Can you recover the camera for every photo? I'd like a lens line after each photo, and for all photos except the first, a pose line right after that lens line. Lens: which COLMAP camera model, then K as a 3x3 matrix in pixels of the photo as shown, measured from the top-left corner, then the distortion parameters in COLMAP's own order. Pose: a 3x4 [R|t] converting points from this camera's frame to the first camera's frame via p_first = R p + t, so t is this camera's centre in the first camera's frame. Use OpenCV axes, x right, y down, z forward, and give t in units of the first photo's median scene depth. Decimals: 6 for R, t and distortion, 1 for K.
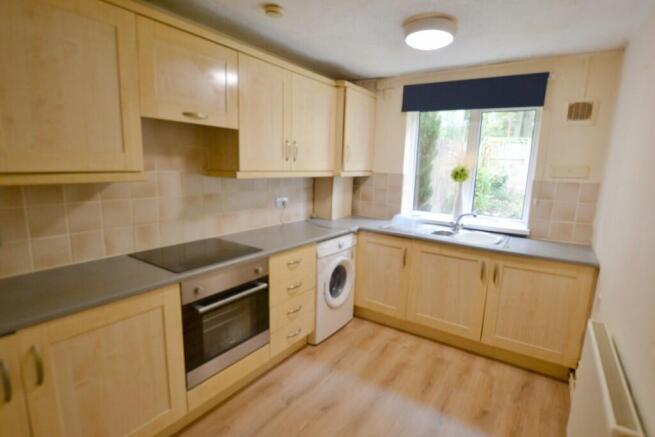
lens RADIAL K [[333.9, 0, 327.5], [0, 333.9, 218.5], [0, 0, 1]] dist [-0.006007, -0.000317]
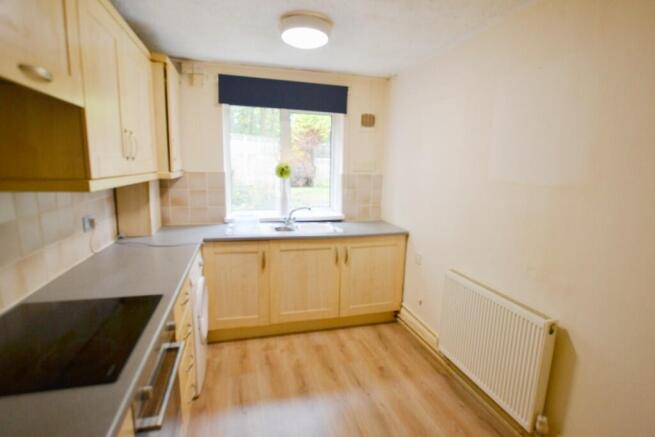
lens RADIAL K [[333.9, 0, 327.5], [0, 333.9, 218.5], [0, 0, 1]] dist [-0.006007, -0.000317]
pose [[0.651375, -0.137537, 0.746186, -0.372915], [0.124038, 0.989506, 0.074109, -0.053981], [-0.748549, 0.044283, 0.661600, 0.249981]]
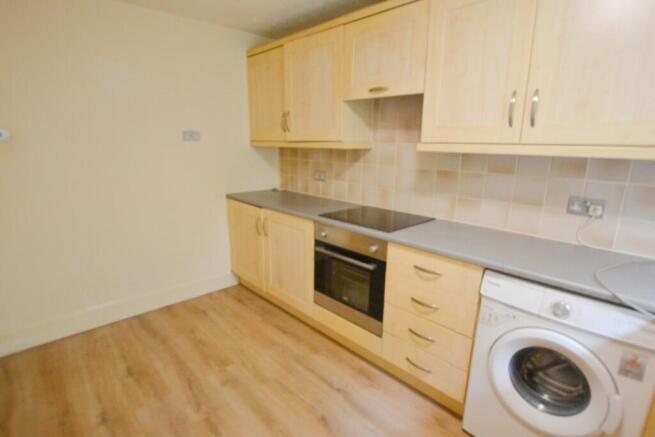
lens RADIAL K [[333.9, 0, 327.5], [0, 333.9, 218.5], [0, 0, 1]] dist [-0.006007, -0.000317]
pose [[-0.197229, 0.192093, -0.961354, 0.548668], [-0.177210, 0.957476, 0.227675, -0.090605], [0.964208, 0.215265, -0.154801, 0.796478]]
